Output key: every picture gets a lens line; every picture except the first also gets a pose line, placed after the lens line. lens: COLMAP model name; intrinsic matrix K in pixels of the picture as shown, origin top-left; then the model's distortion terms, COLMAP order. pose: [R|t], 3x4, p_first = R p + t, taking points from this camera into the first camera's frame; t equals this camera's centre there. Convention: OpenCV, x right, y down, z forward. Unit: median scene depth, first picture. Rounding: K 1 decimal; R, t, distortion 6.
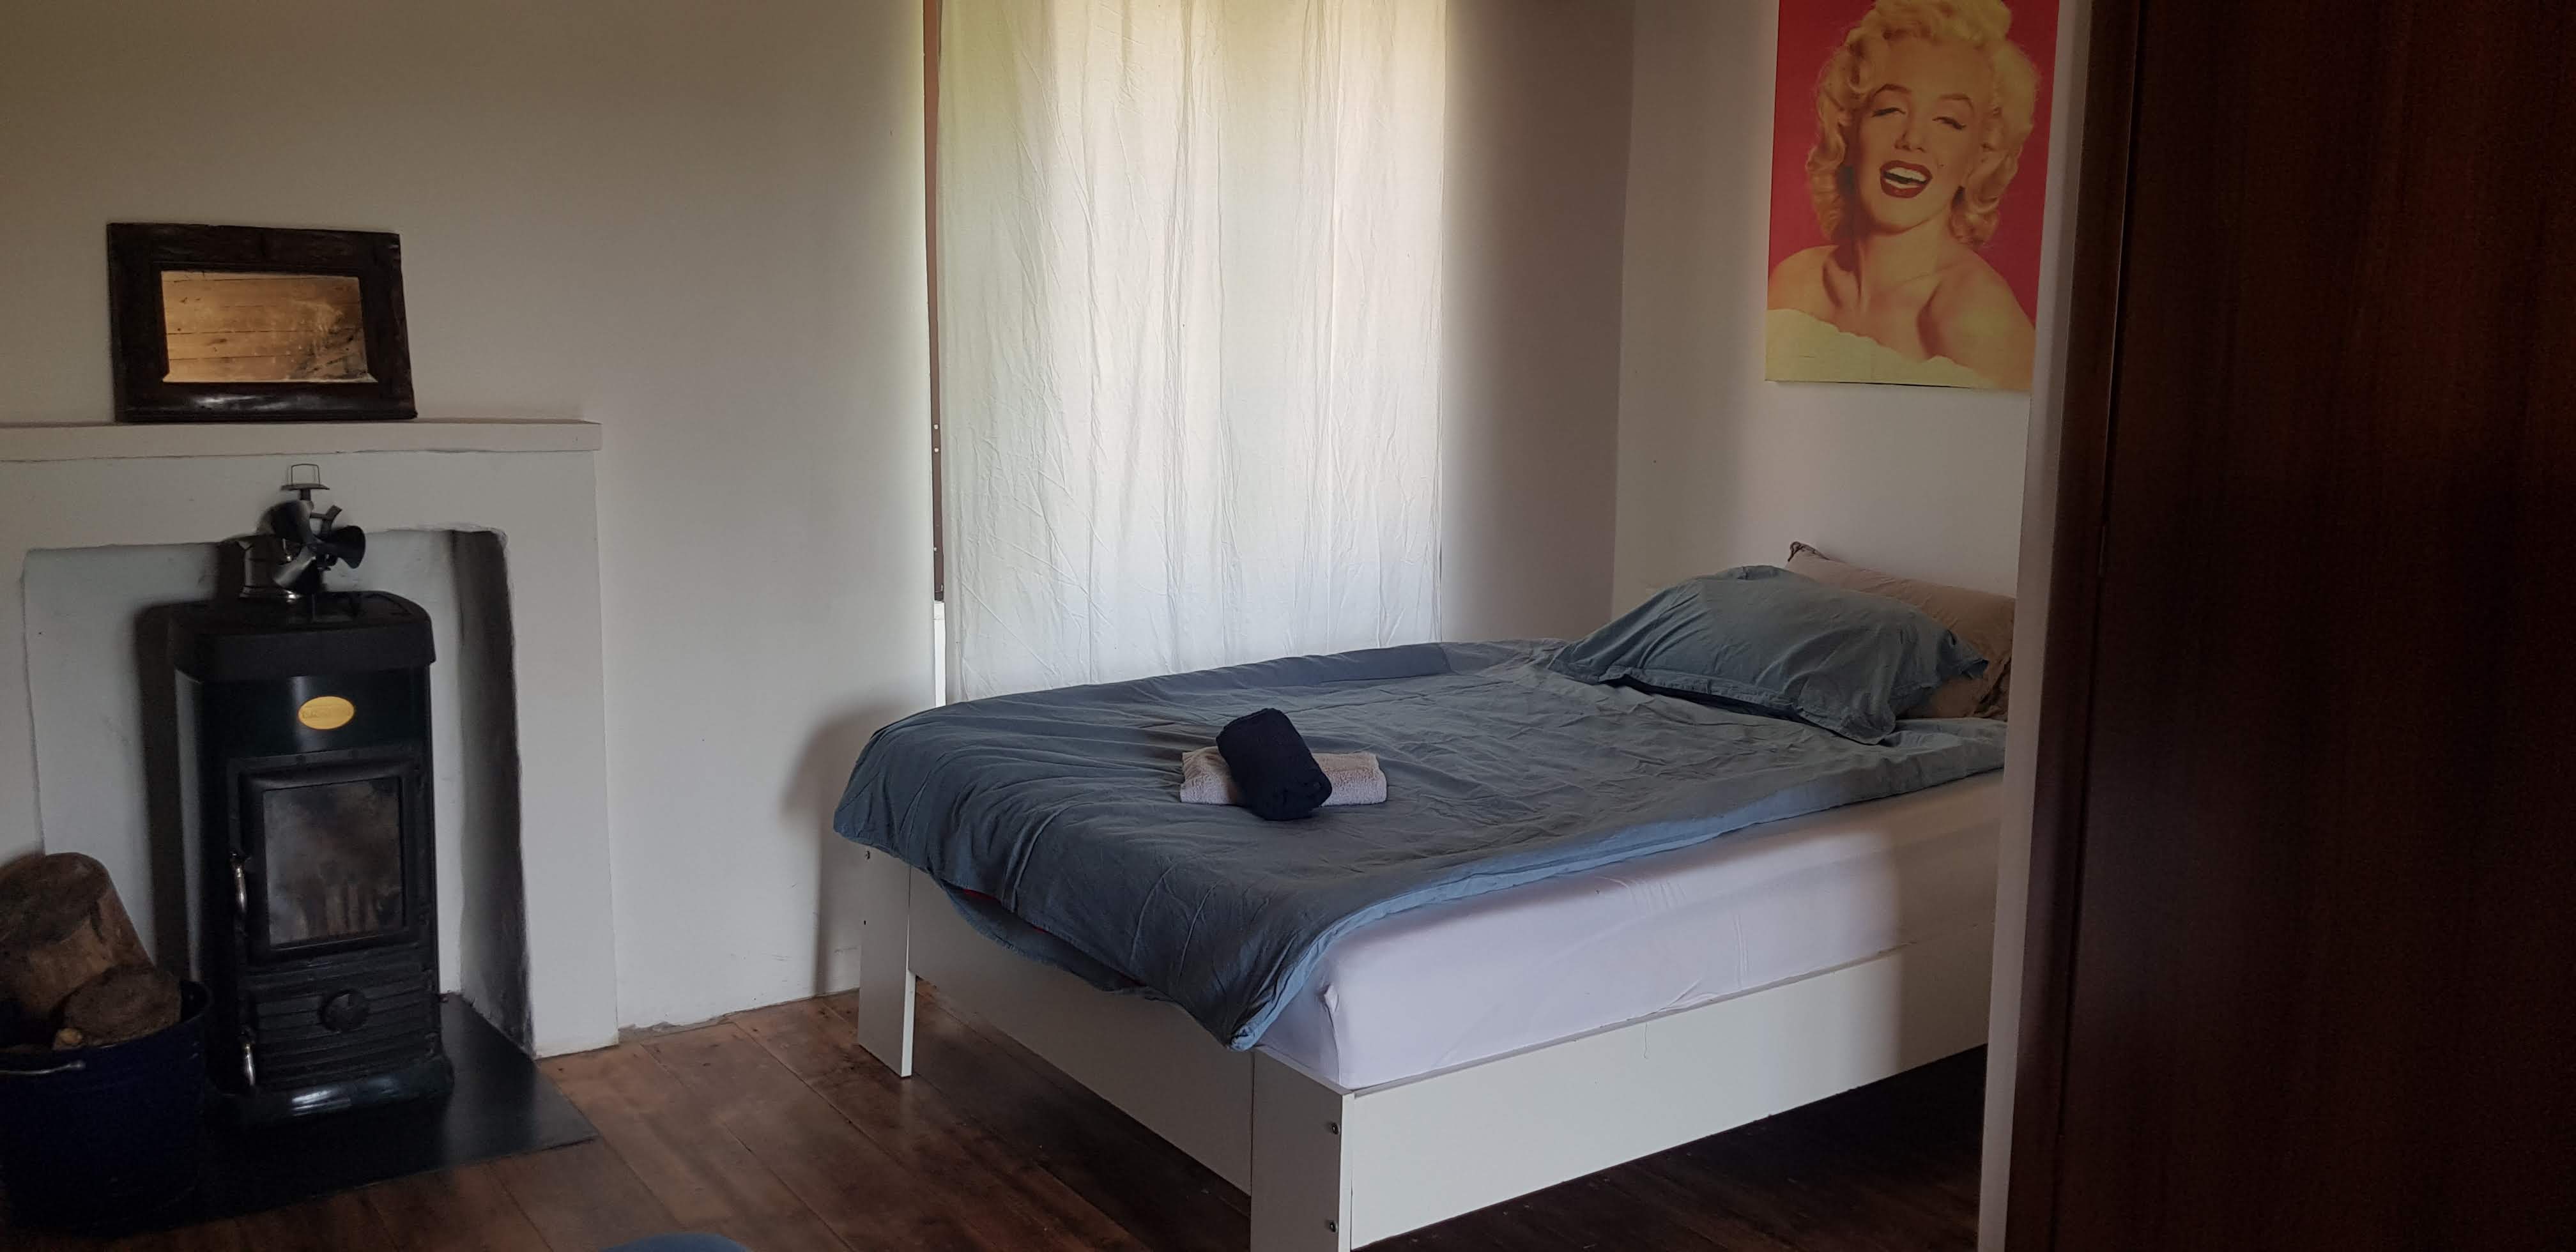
lens RADIAL K [[2015.8, 0, 1279.7], [0, 2015.8, 613.1], [0, 0, 1]] dist [0.065954, -0.110793]
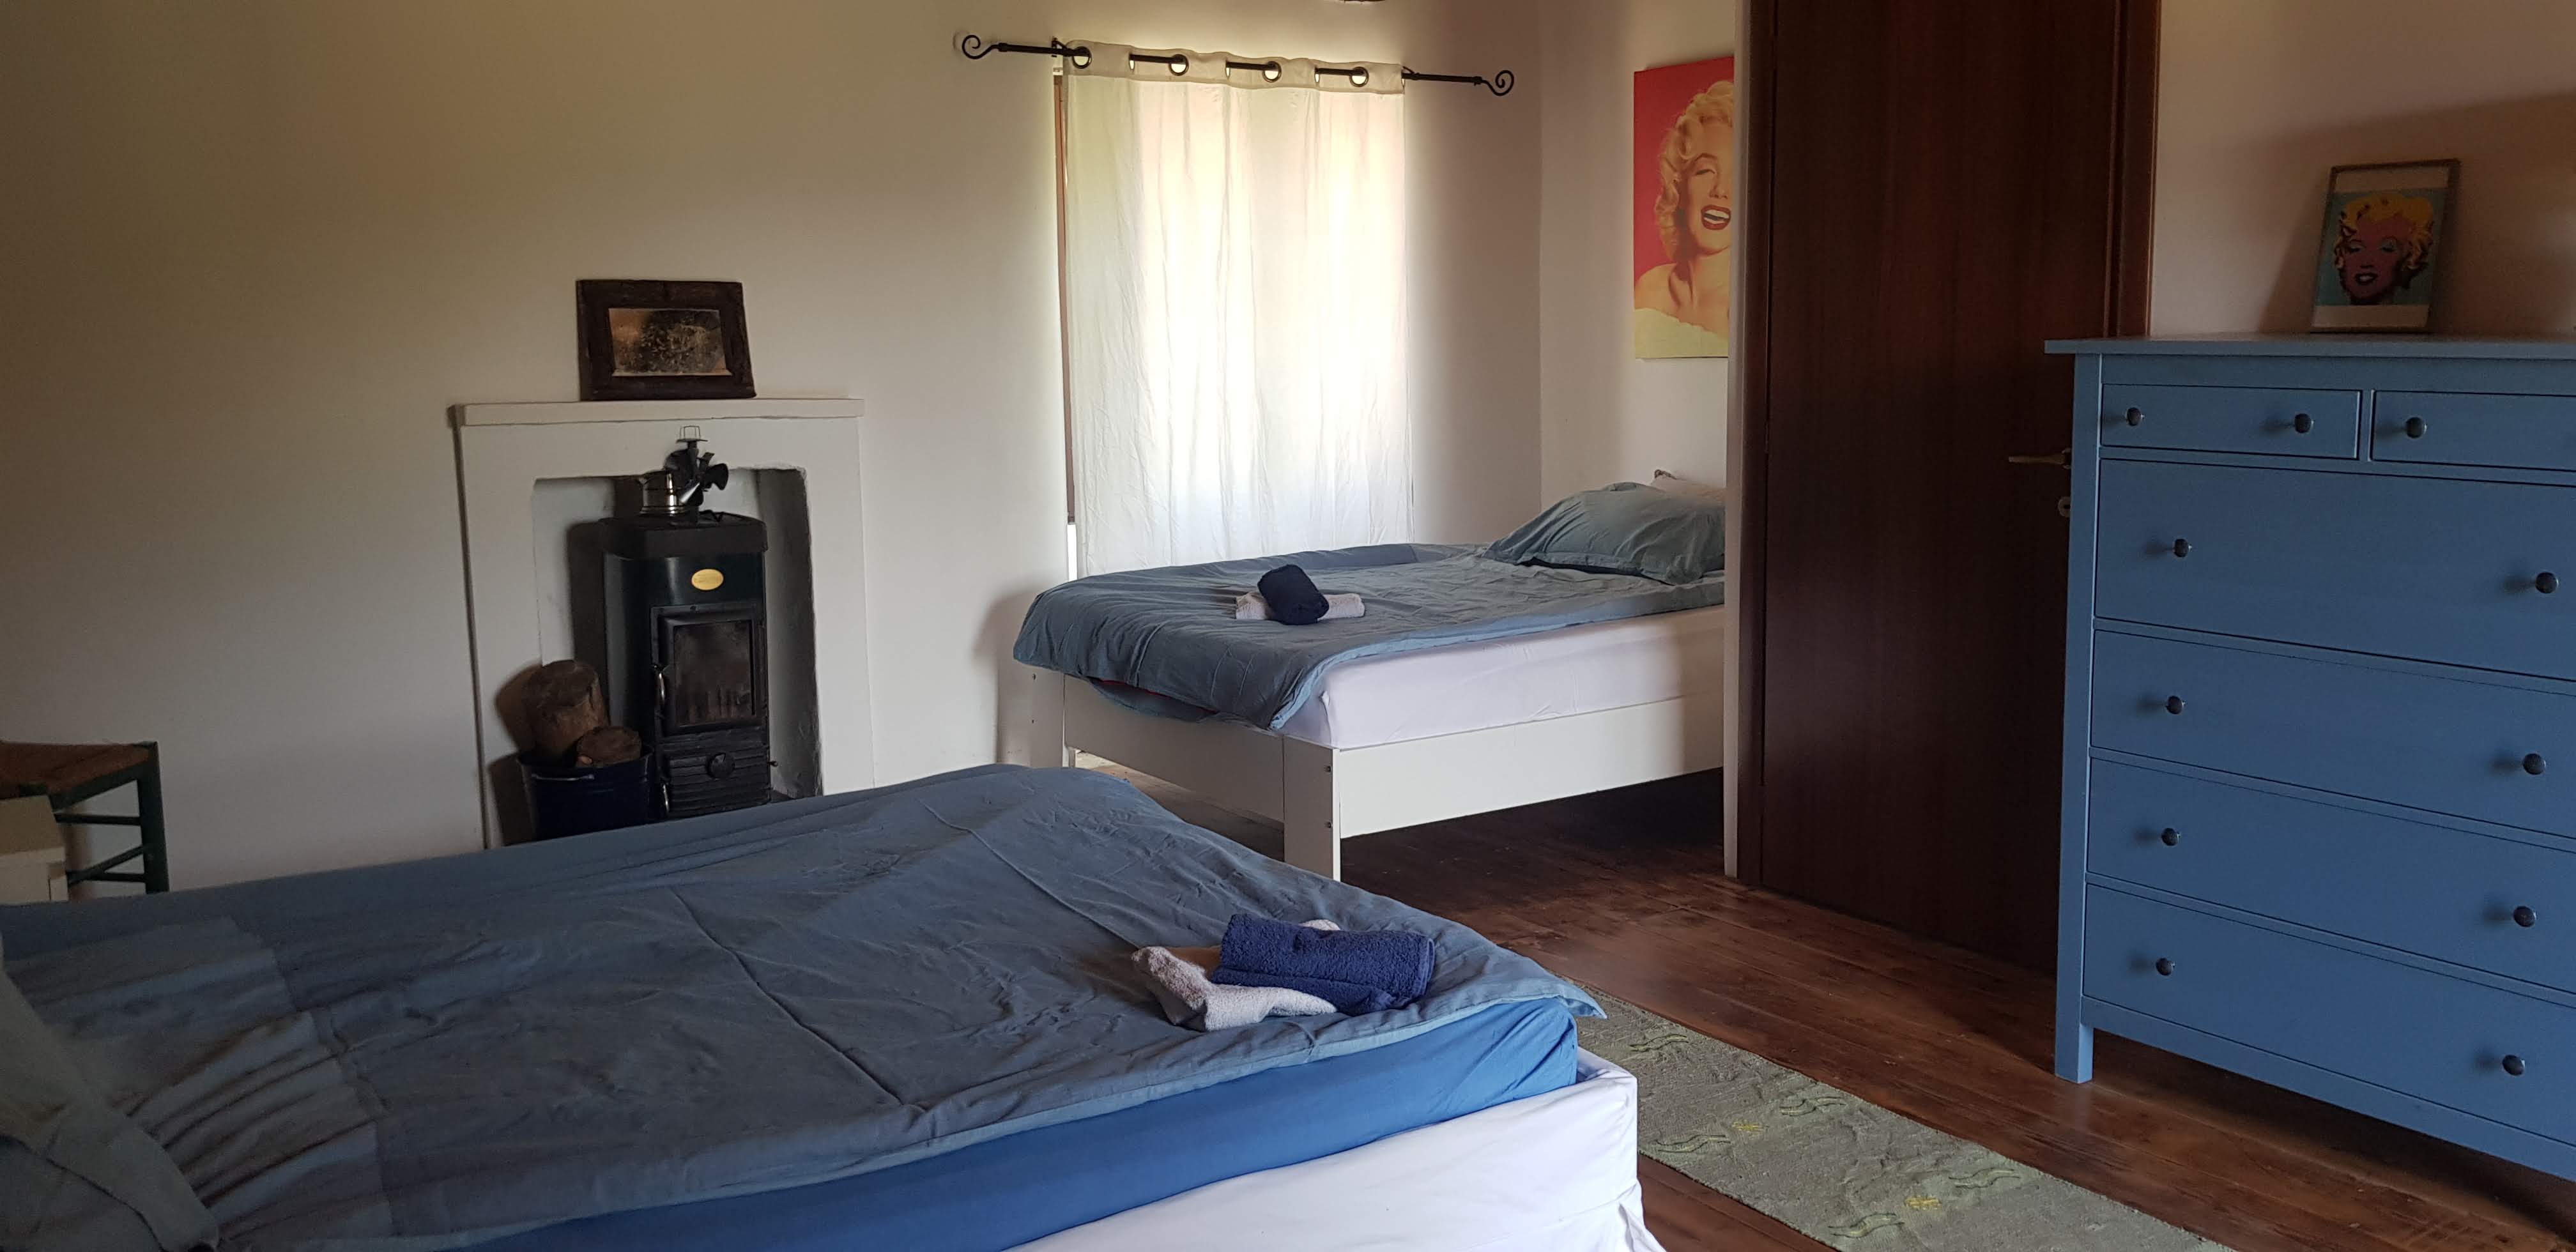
lens RADIAL K [[2015.8, 0, 1279.7], [0, 2015.8, 613.1], [0, 0, 1]] dist [0.065954, -0.110793]
pose [[0.999492, -0.024639, -0.020213, 0.016258], [0.024365, 0.999609, -0.013691, 0.099126], [0.020543, 0.013192, 0.999702, -0.546052]]
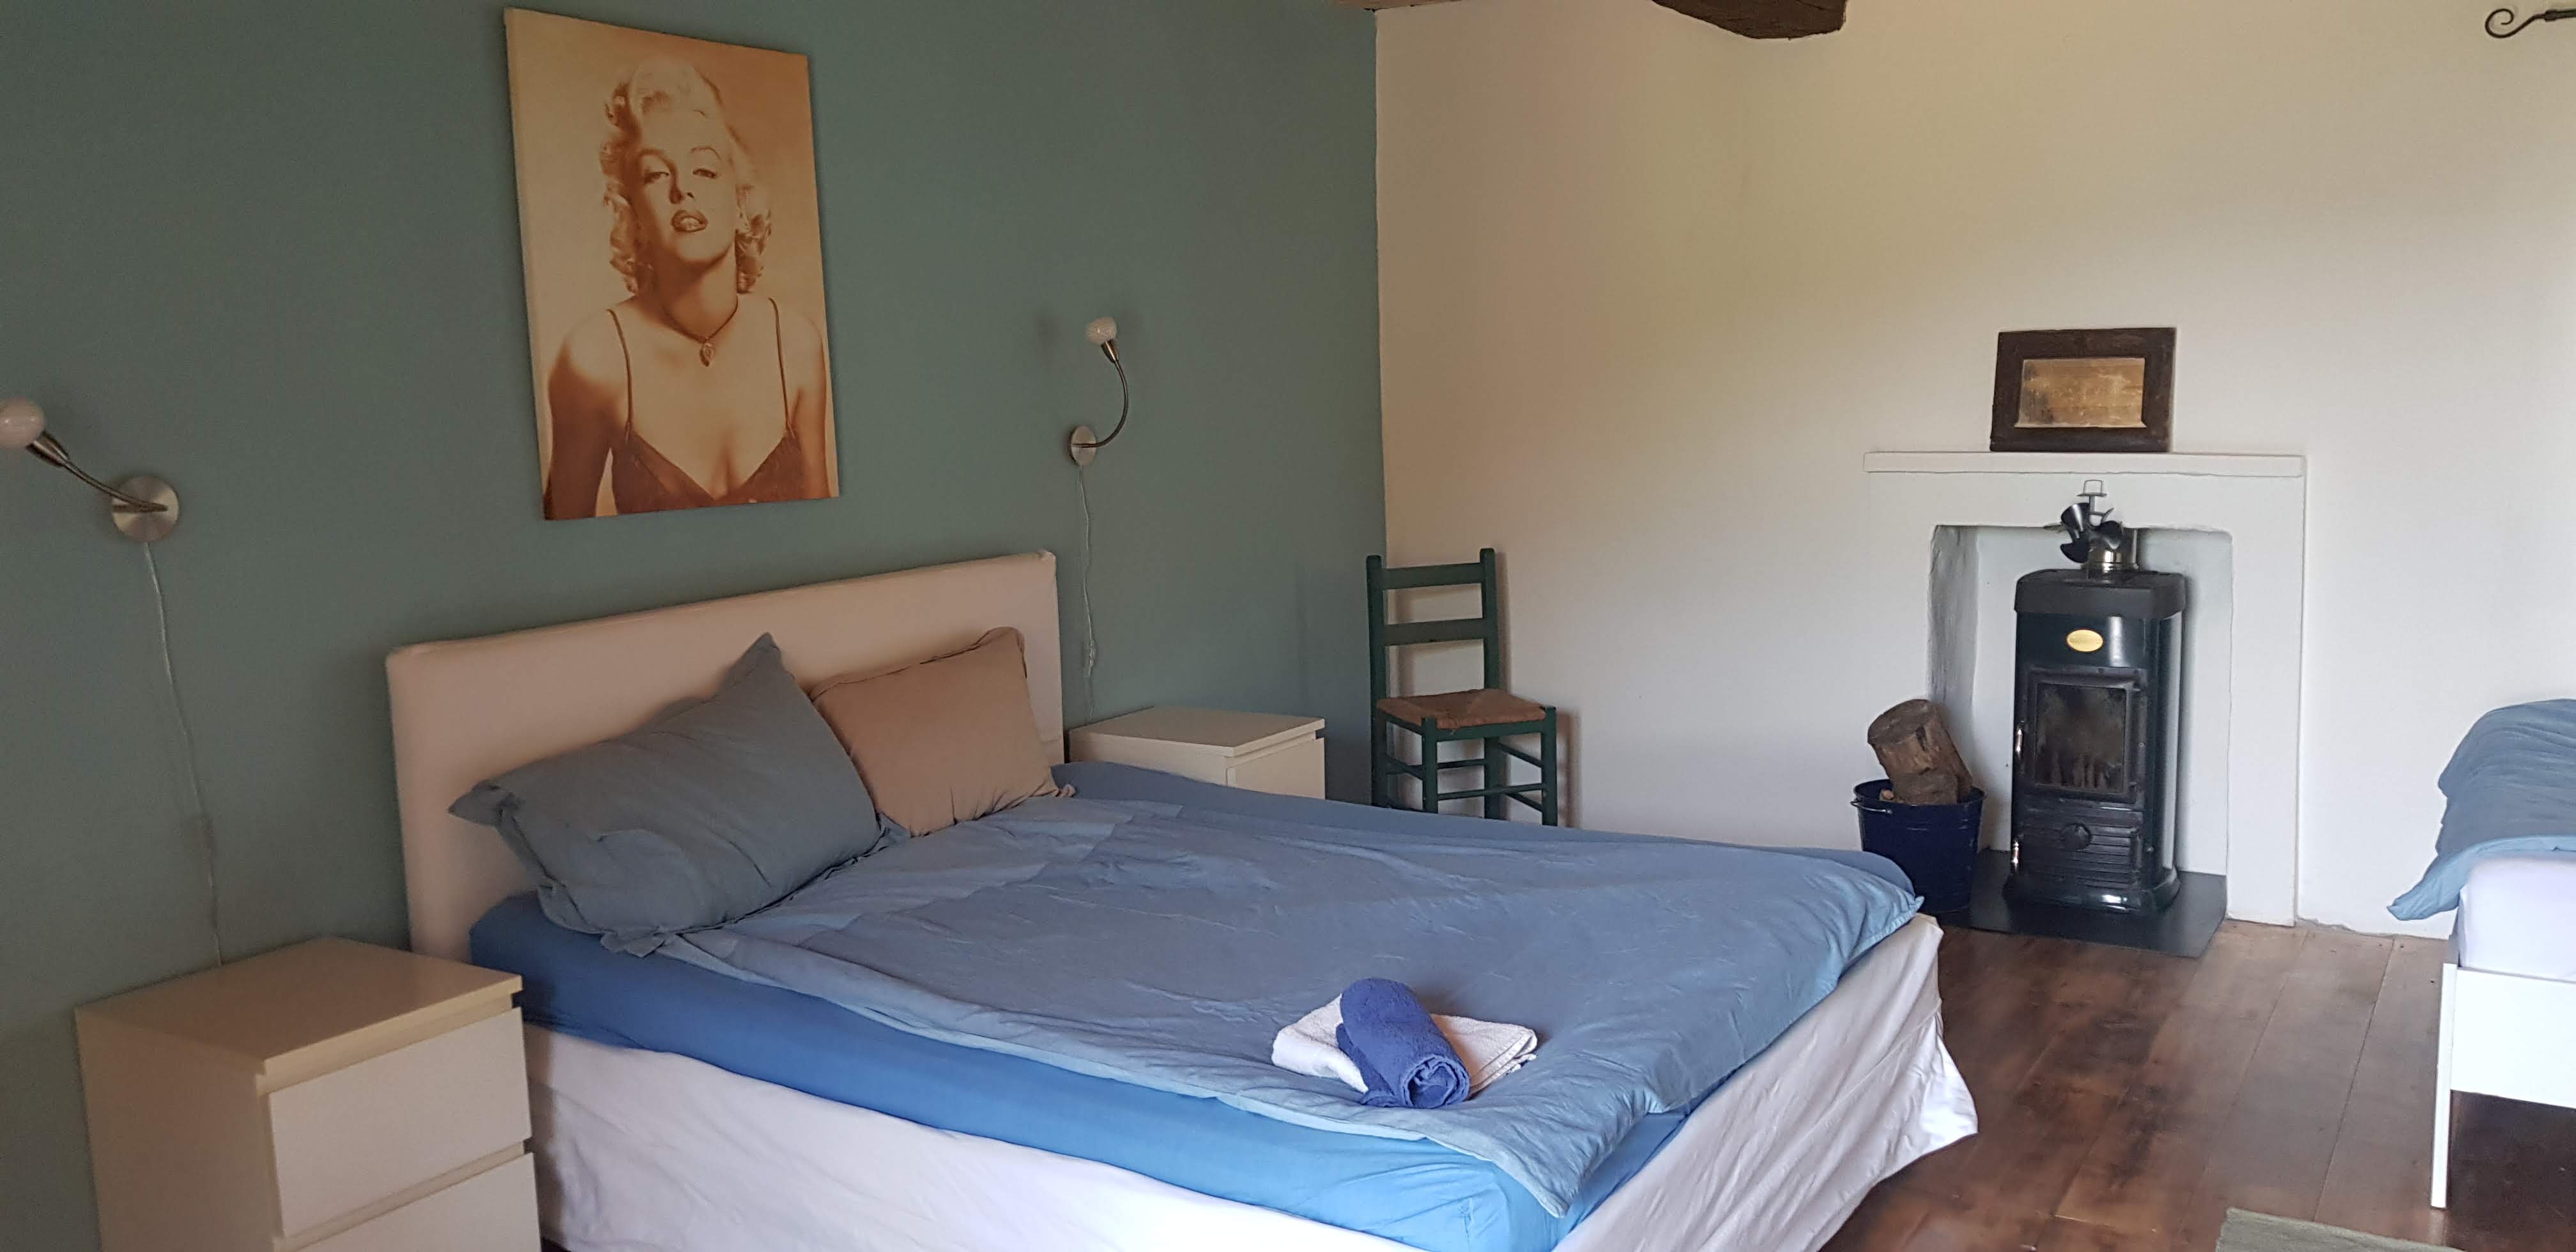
lens RADIAL K [[2015.8, 0, 1279.7], [0, 2015.8, 613.1], [0, 0, 1]] dist [0.065954, -0.110793]
pose [[0.351159, 0.077333, -0.933117, 0.685992], [-0.116426, 0.992455, 0.038436, 0.036569], [0.929049, 0.095142, 0.357513, -0.109888]]
